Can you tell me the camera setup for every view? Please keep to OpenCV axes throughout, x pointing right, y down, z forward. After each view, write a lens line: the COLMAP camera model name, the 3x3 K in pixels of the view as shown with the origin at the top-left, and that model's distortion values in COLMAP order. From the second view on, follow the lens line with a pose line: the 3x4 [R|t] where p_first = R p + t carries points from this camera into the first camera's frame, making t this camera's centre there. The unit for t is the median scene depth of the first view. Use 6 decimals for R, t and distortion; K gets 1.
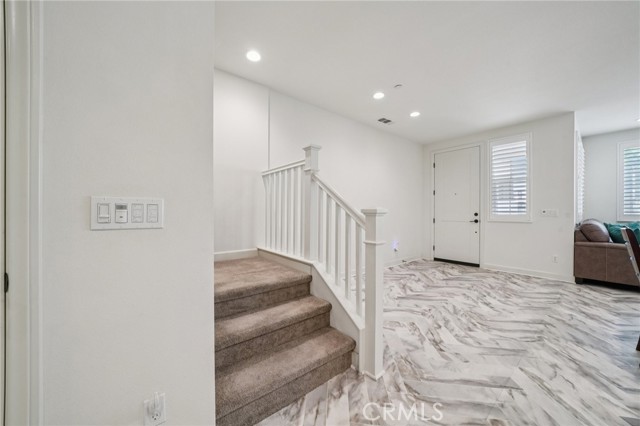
lens RADIAL K [[234.4, 0, 316.3], [0, 234.4, 213.1], [0, 0, 1]] dist [-0.015116, 0.000238]
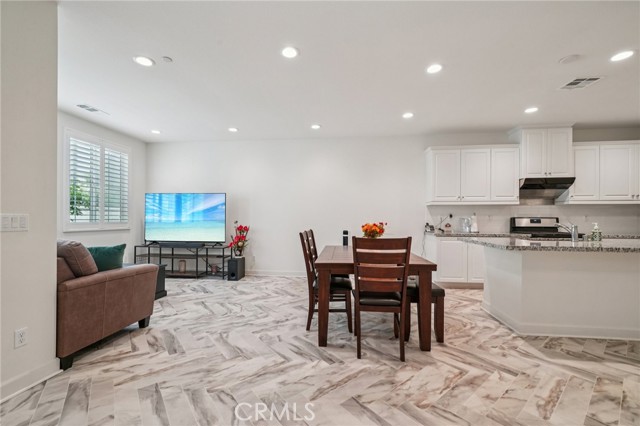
lens RADIAL K [[272.7, 0, 318.6], [0, 272.7, 219.2], [0, 0, 1]] dist [0.004140, 0.000680]
pose [[-0.707646, -0.003429, 0.706559, 0.458807], [-0.000273, 0.999989, 0.004580, -0.013459], [-0.706567, 0.003048, -0.707639, 1.321717]]
